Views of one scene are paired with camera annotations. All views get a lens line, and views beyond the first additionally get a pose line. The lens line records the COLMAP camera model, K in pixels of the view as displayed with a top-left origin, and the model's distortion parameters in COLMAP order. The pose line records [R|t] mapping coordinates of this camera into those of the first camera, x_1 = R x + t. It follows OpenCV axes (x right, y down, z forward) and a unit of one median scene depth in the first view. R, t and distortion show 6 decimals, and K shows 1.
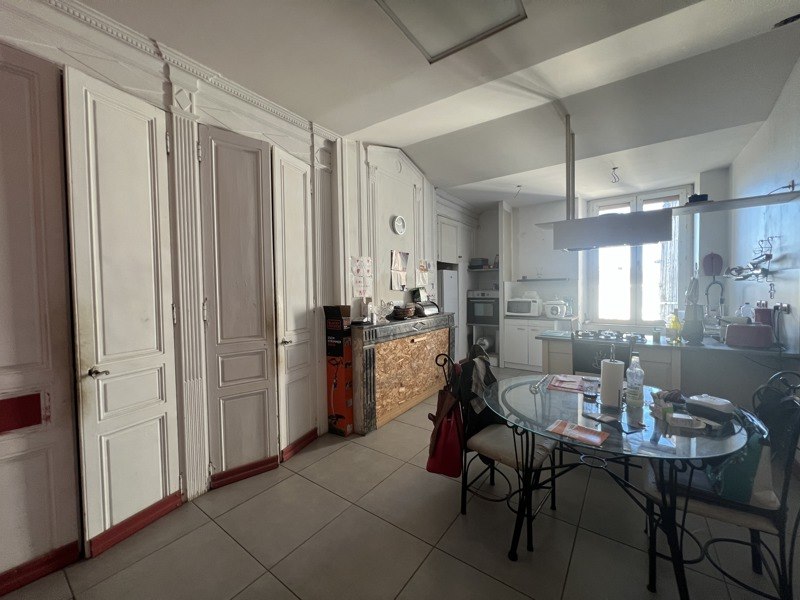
lens RADIAL K [[322.1, 0, 399.4], [0, 322.1, 298.6], [0, 0, 1]] dist [-0.001729, -0.000072]
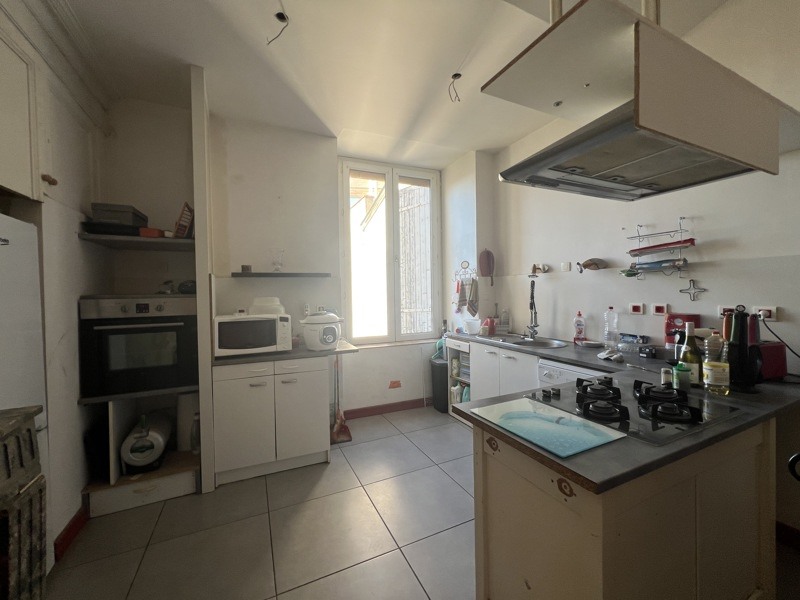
lens RADIAL K [[322.1, 0, 400.0], [0, 322.1, 299.2], [0, 0, 1]] dist [-0.001729, -0.000072]
pose [[0.484198, -0.009616, 0.874905, 0.088350], [0.037998, 0.999227, -0.010046, -0.008270], [-0.874133, 0.038109, 0.484190, 0.592406]]
